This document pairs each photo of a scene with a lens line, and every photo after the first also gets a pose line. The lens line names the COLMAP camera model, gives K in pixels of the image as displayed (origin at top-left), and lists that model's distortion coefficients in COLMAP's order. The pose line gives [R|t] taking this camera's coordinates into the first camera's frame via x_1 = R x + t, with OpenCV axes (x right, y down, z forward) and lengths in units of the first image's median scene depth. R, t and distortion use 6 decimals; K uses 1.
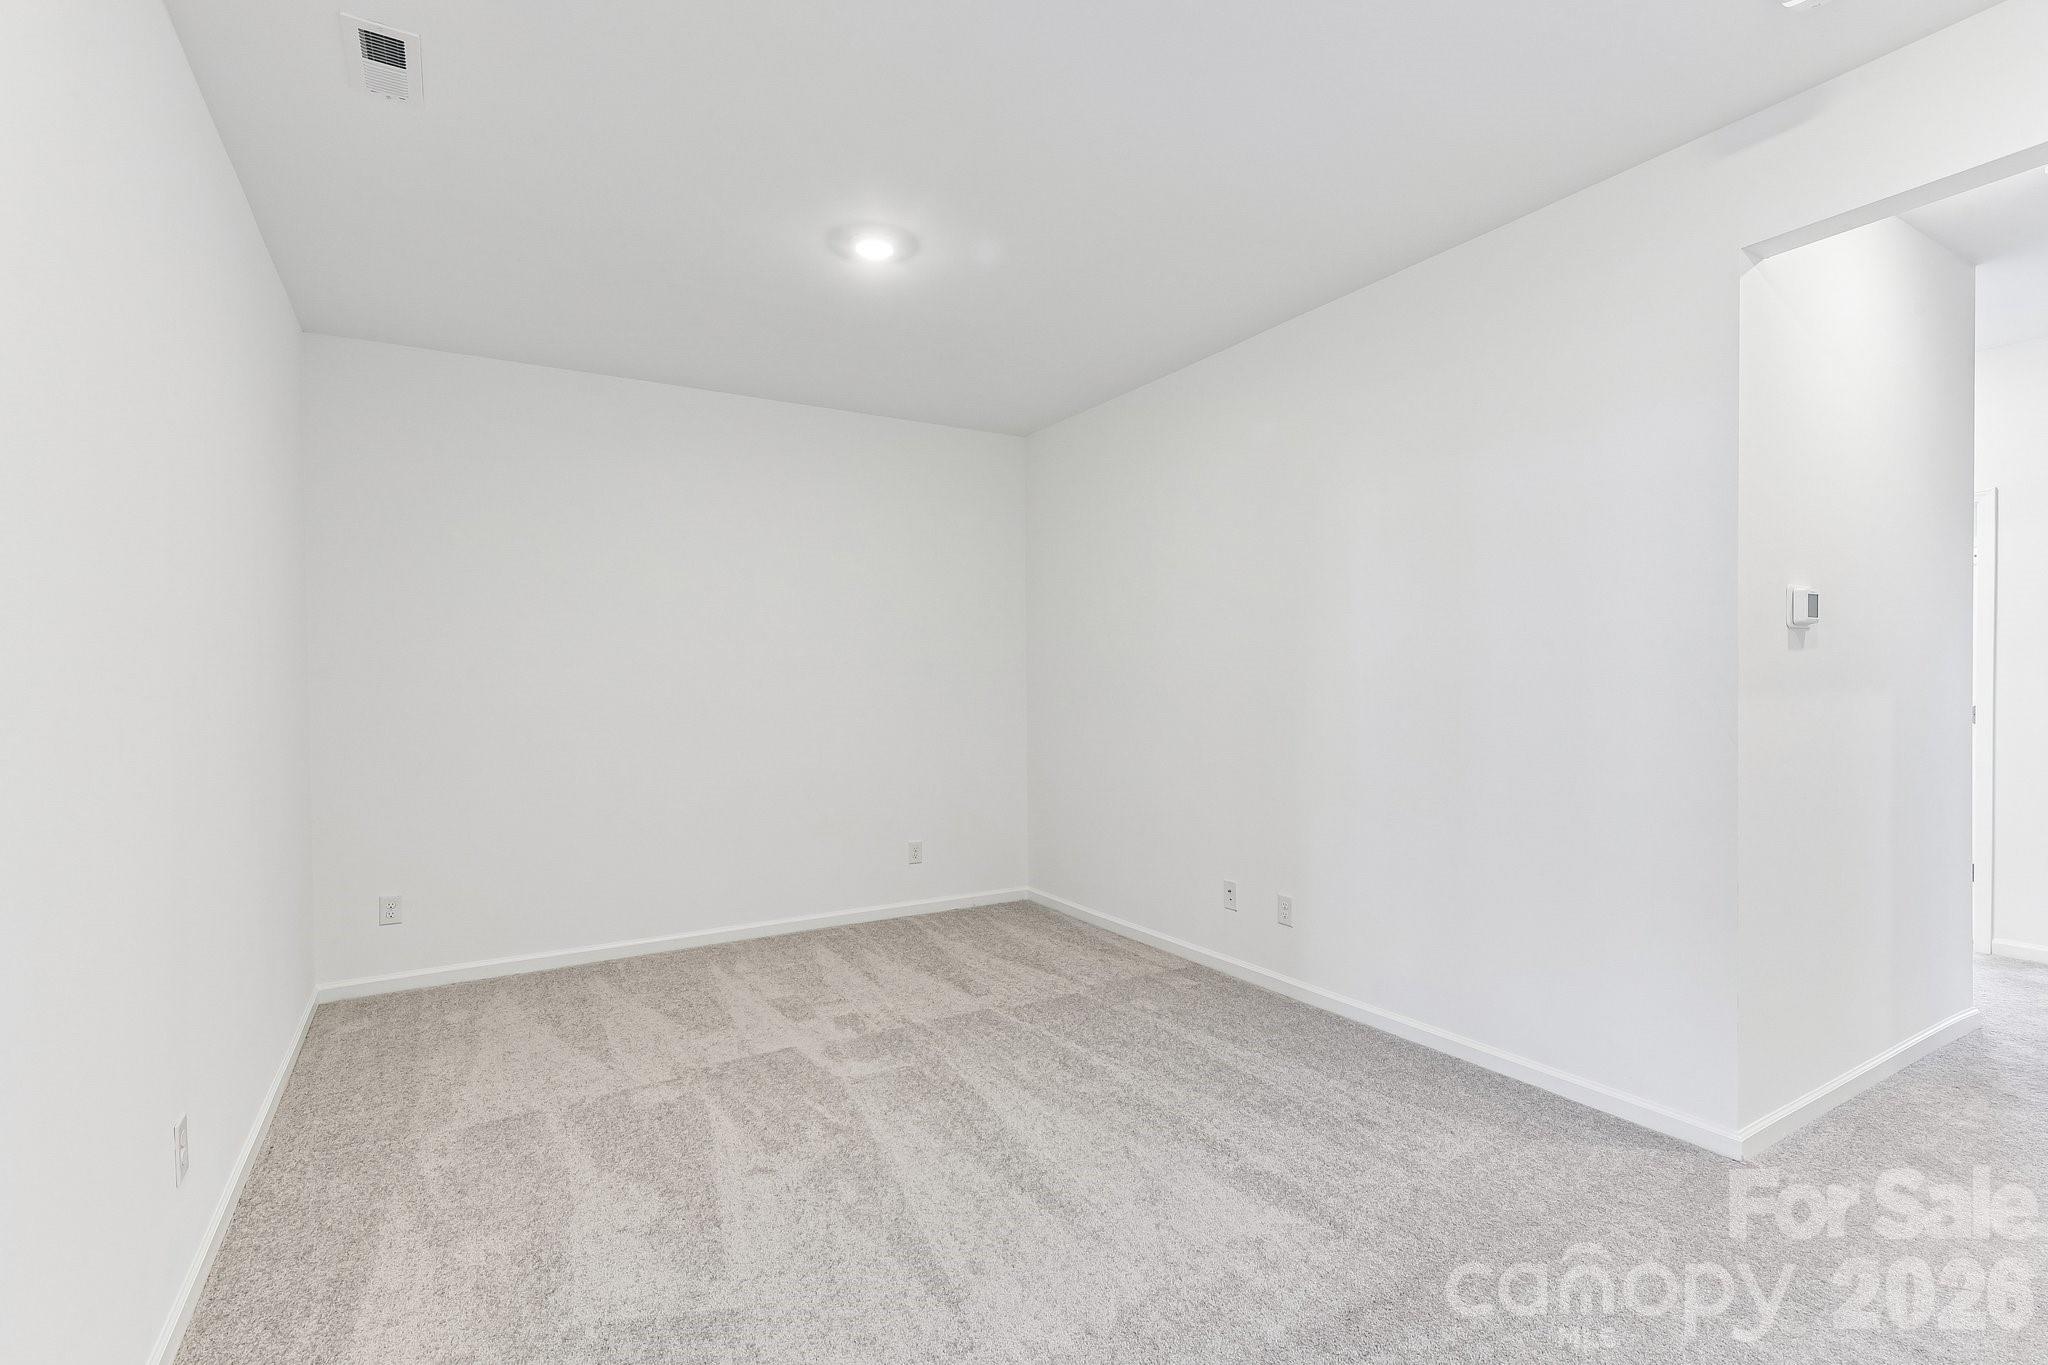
lens RADIAL K [[939.4, 0, 1028.2], [0, 939.4, 689.7], [0, 0, 1]] dist [0.005101, -0.001054]
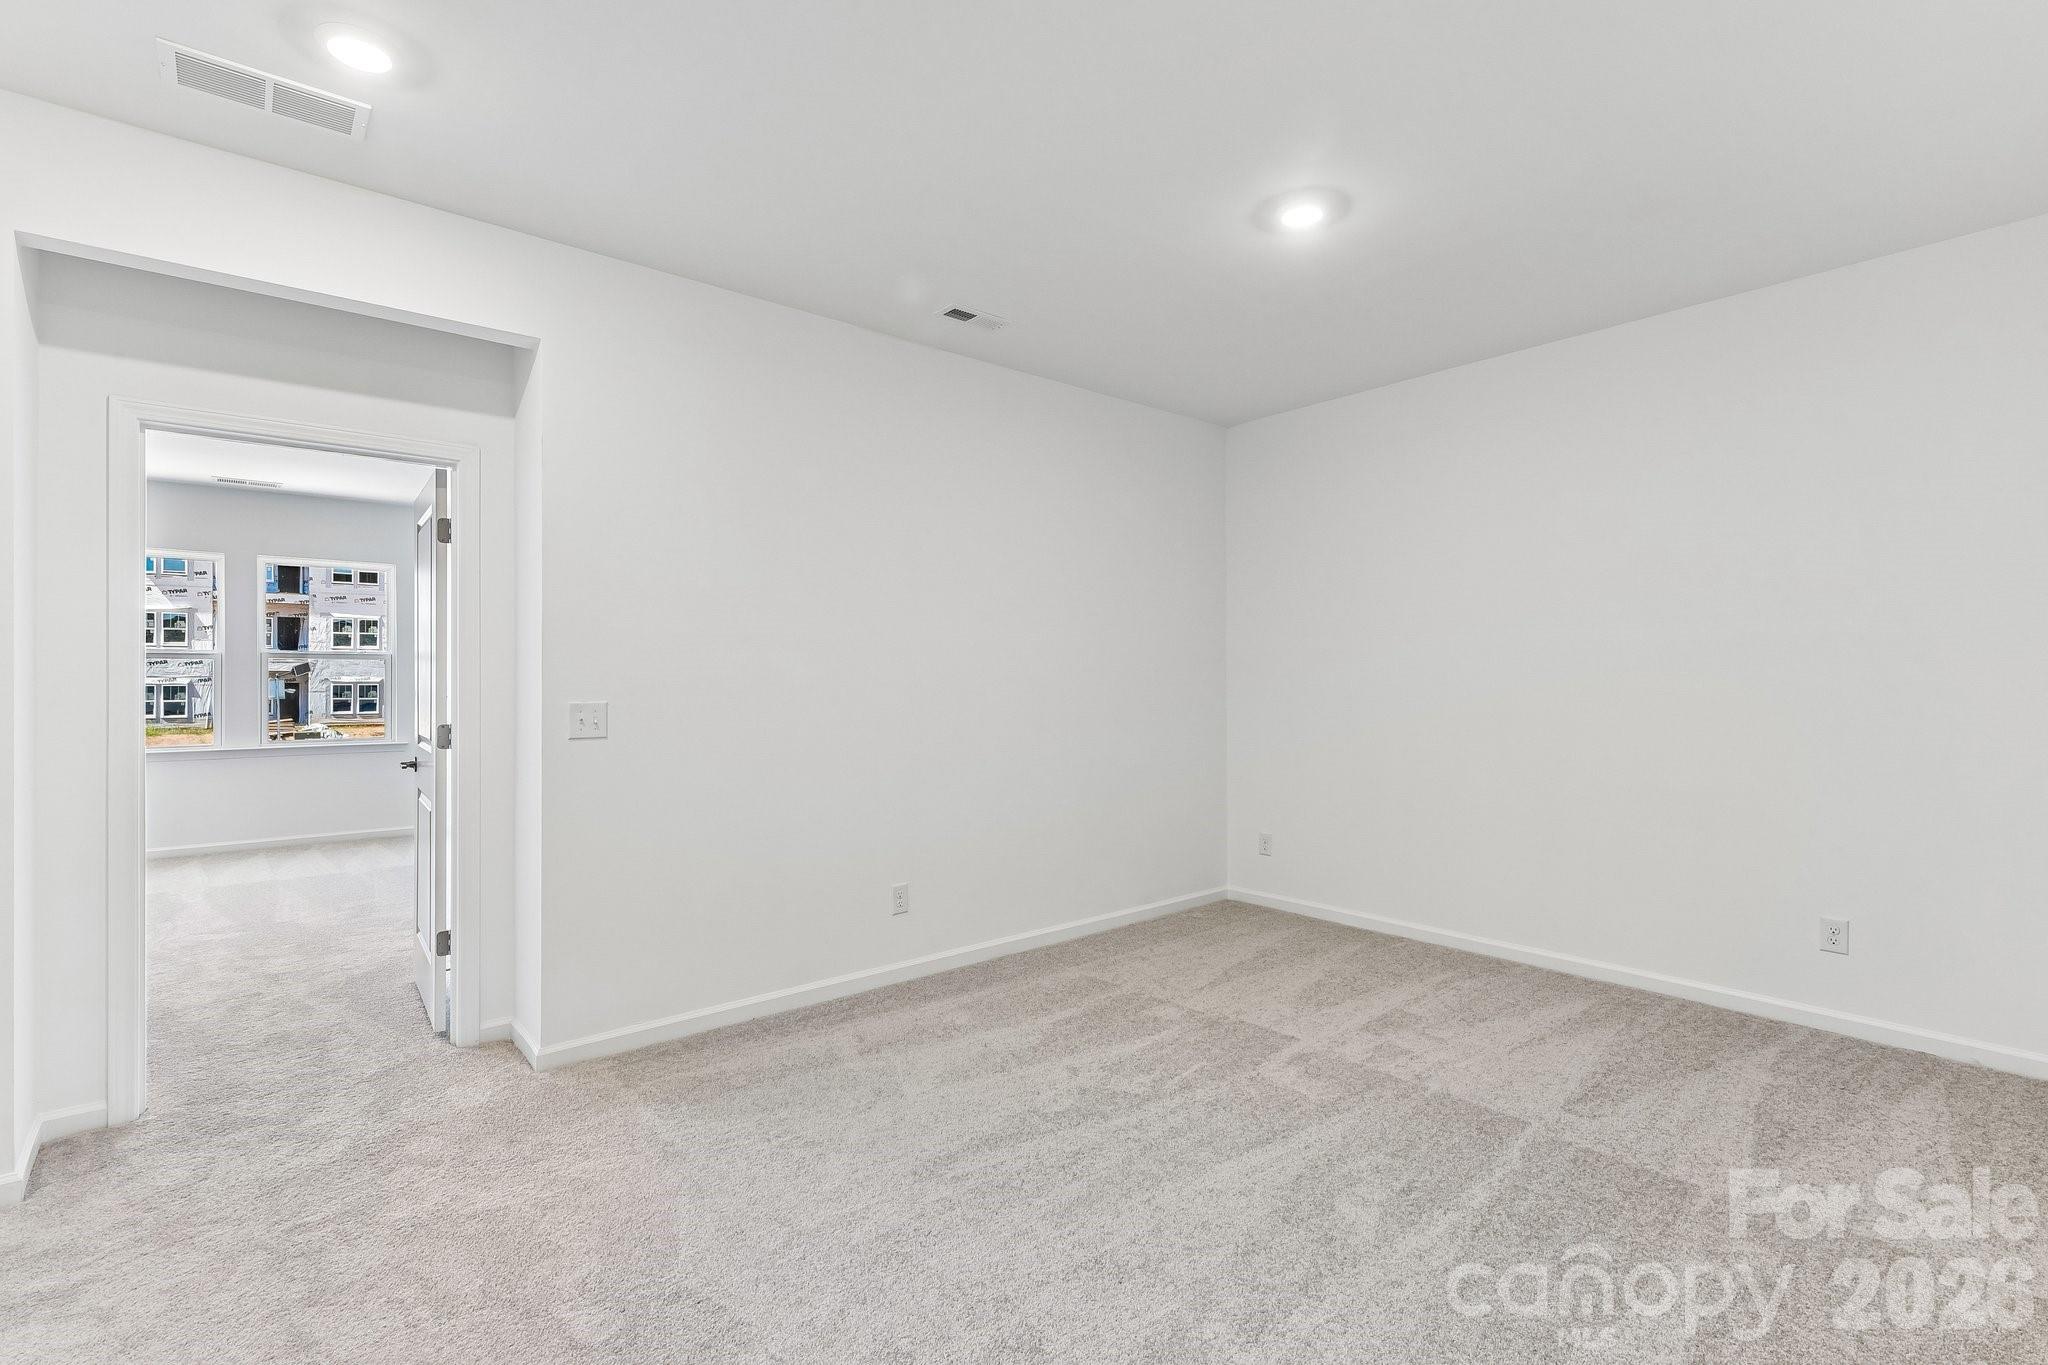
lens RADIAL K [[939.4, 0, 1020.9], [0, 939.4, 671.6], [0, 0, 1]] dist [0.005101, -0.001054]
pose [[0.144612, 0.000250, -0.989488, 0.622689], [-0.003222, 0.999995, -0.000219, -0.007818], [0.989483, 0.003220, 0.144612, 0.505515]]
